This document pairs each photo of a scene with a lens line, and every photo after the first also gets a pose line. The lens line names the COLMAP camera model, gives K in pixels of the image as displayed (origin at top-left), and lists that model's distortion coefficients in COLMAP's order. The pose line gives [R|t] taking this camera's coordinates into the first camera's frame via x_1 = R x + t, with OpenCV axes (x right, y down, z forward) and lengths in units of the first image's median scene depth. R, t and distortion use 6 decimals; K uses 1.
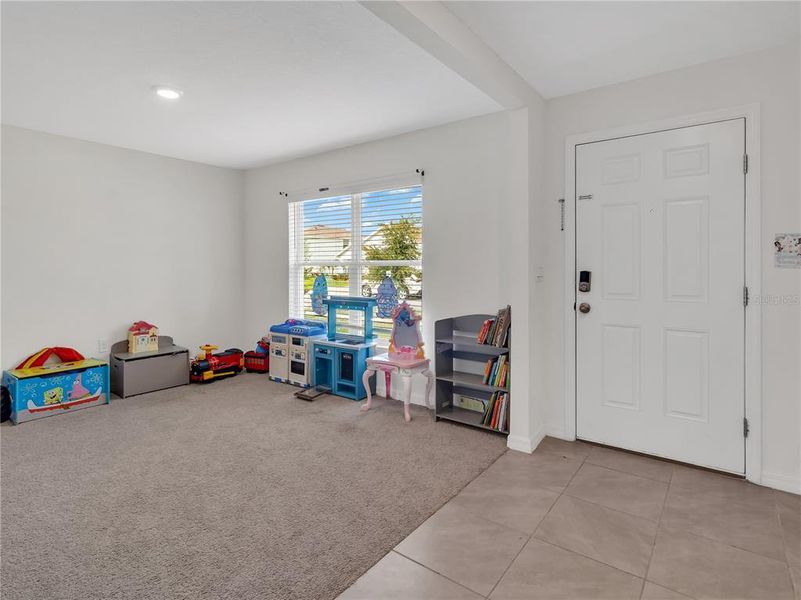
lens RADIAL K [[428.9, 0, 399.5], [0, 428.9, 273.8], [0, 0, 1]] dist [-0.000873, 0.000566]
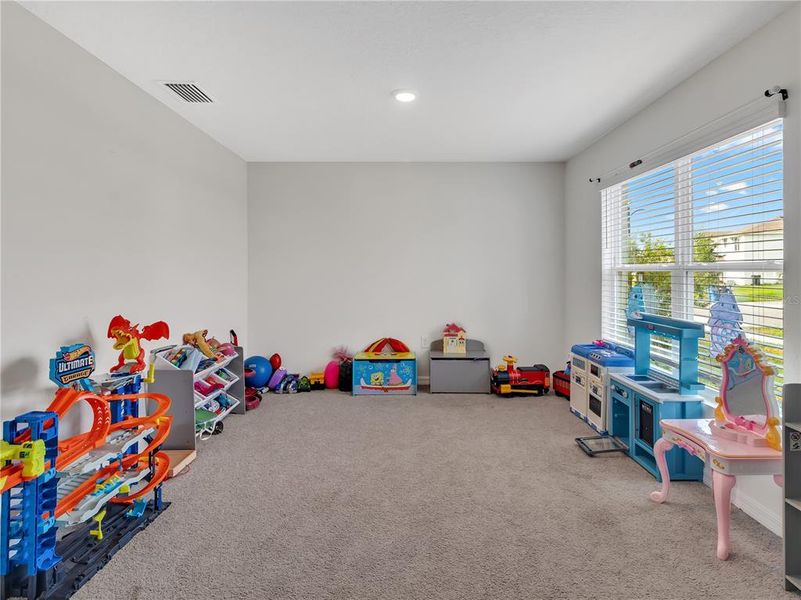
lens RADIAL K [[428.9, 0, 399.5], [0, 428.9, 273.8], [0, 0, 1]] dist [-0.000873, 0.000566]
pose [[0.608226, 0.007463, -0.793728, 0.153627], [-0.016927, 0.999850, -0.003569, -0.004967], [0.793583, 0.015606, 0.608262, 0.260921]]
